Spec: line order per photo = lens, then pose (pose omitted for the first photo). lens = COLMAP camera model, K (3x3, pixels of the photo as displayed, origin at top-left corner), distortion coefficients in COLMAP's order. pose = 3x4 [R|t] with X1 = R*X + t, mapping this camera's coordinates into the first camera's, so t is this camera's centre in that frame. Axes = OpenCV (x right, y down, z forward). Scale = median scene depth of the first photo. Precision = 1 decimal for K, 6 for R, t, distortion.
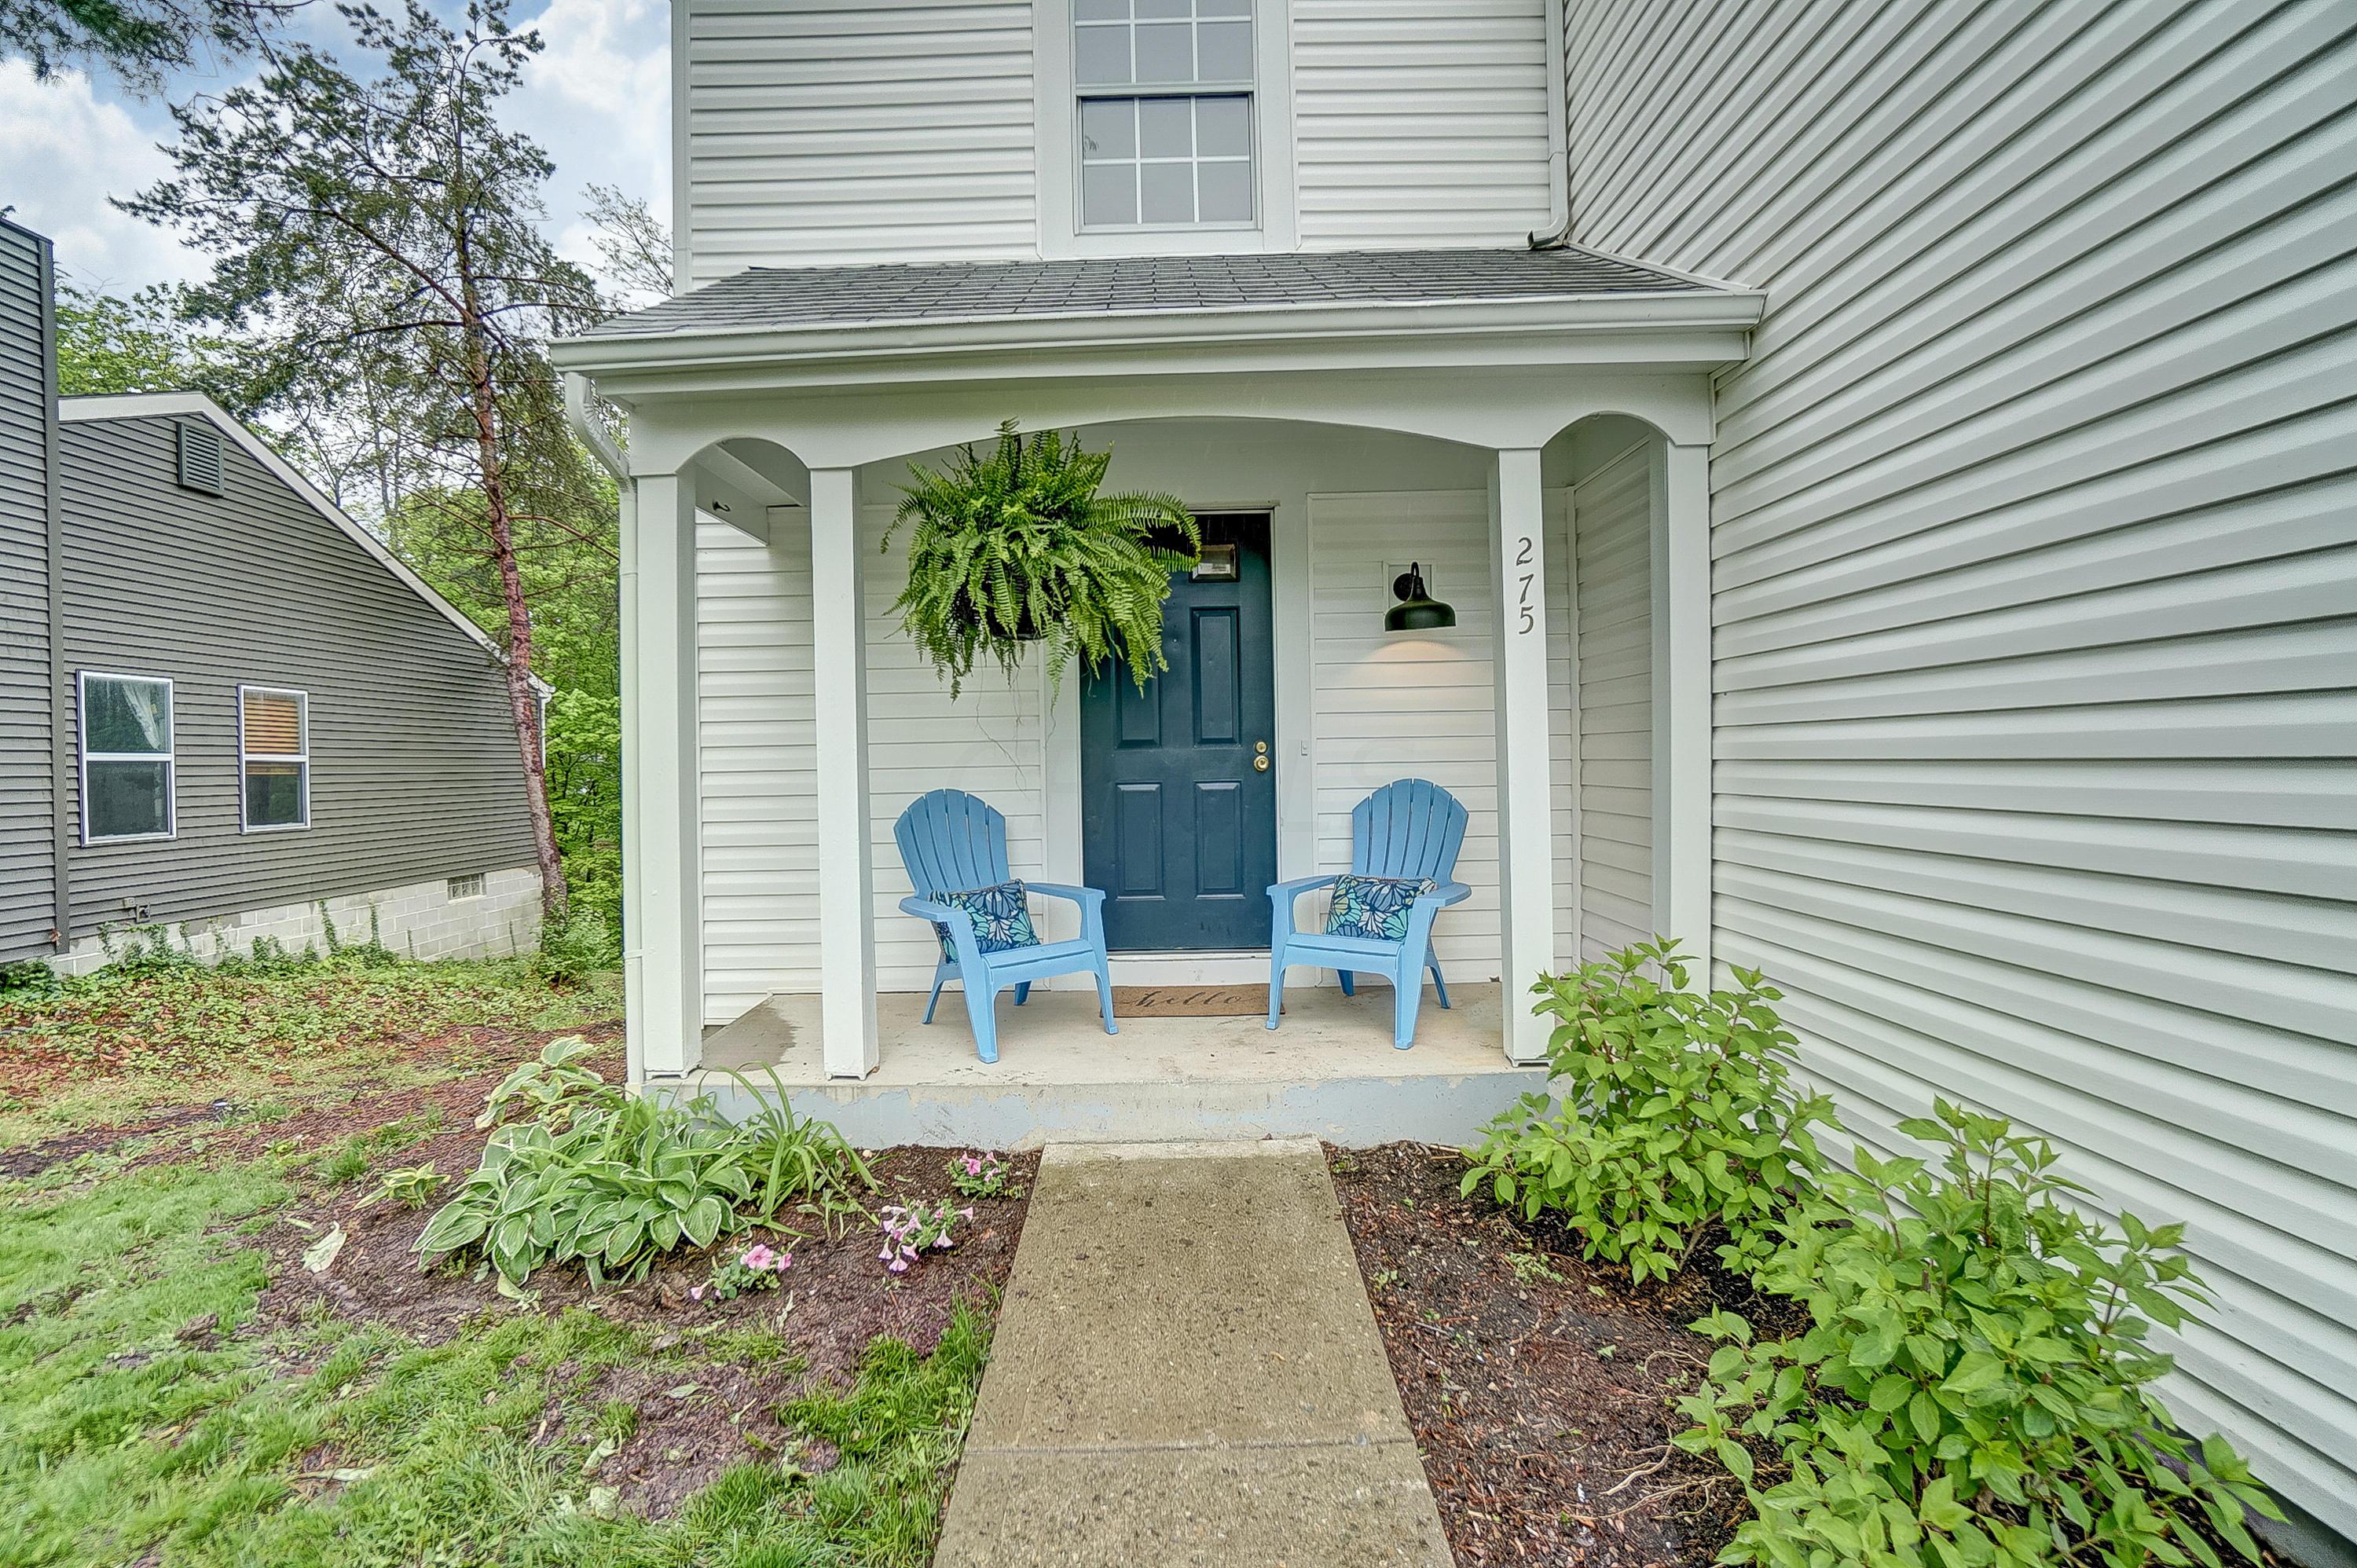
lens RADIAL K [[1048.2, 0, 1158.2], [0, 1048.2, 778.4], [0, 0, 1]] dist [-0.061532, 0.023006]
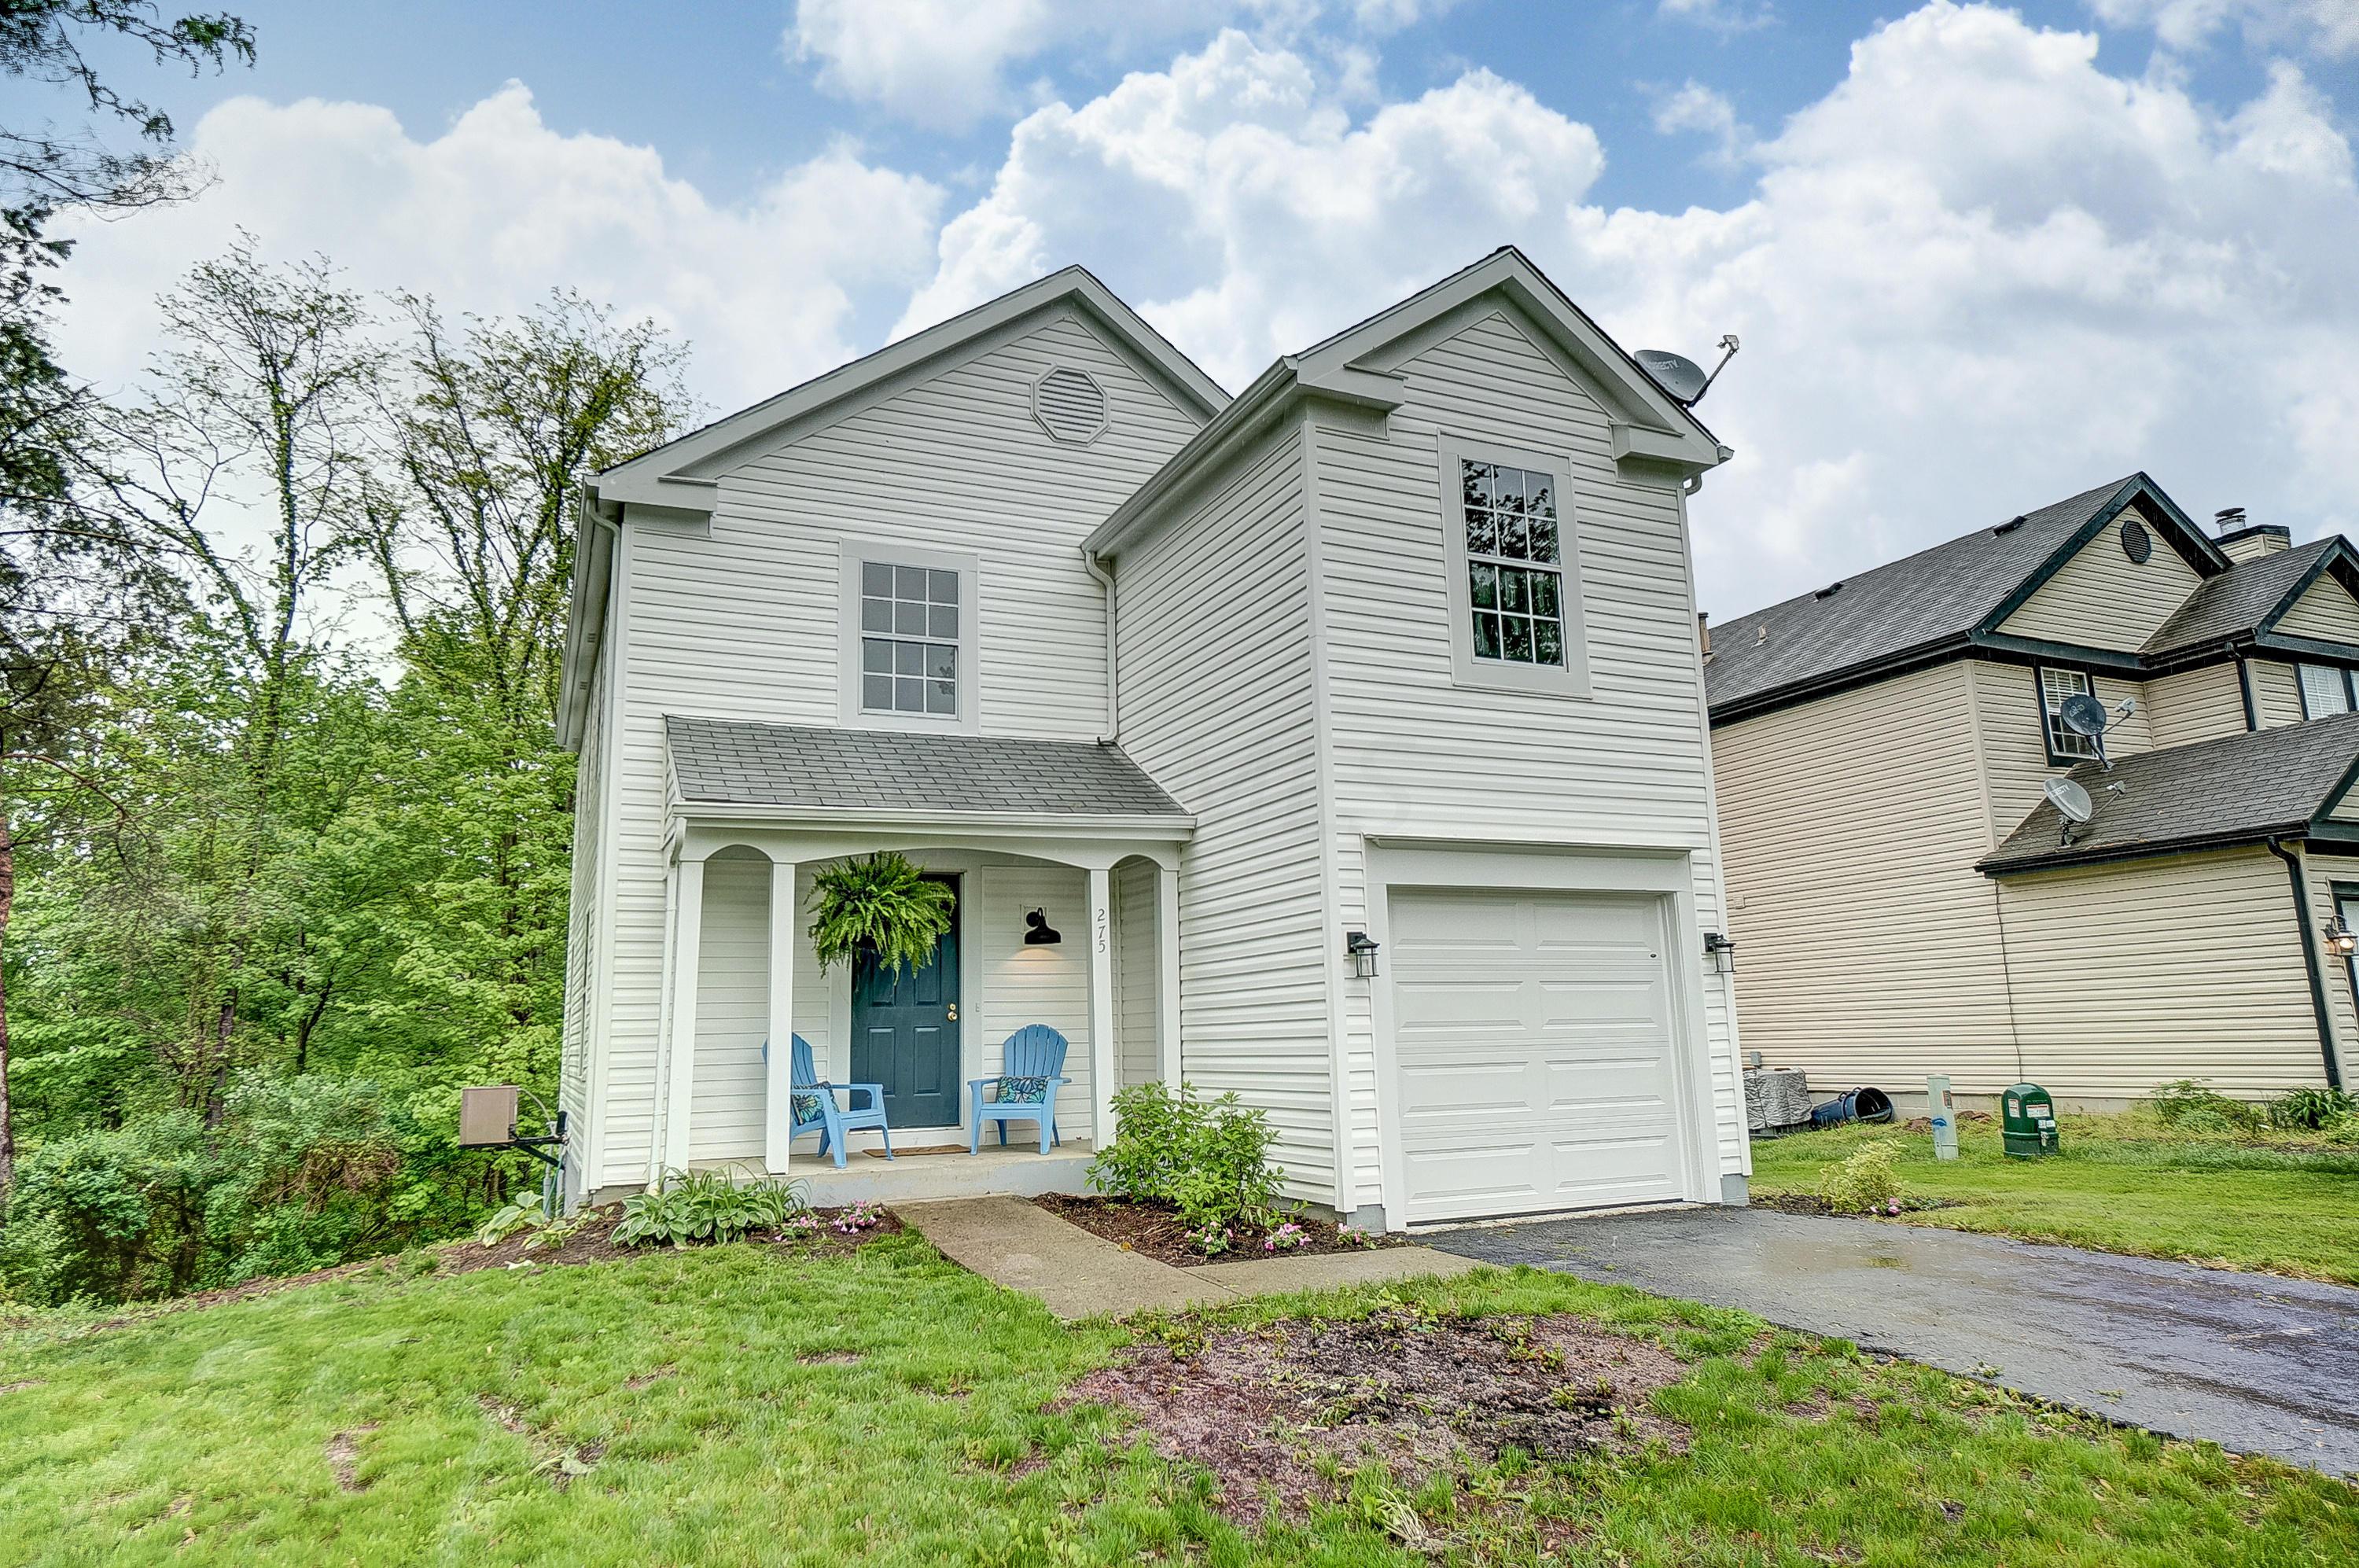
lens RADIAL K [[1432.3, 0, 1179.5], [0, 1432.3, 784.0], [0, 0, 1]] dist [0.000183, -0.000020]
pose [[0.903574, 0.072989, 0.422169, -0.639439], [0.013617, 0.979991, -0.198575, 0.091561], [-0.428216, 0.185176, 0.884500, -1.449300]]
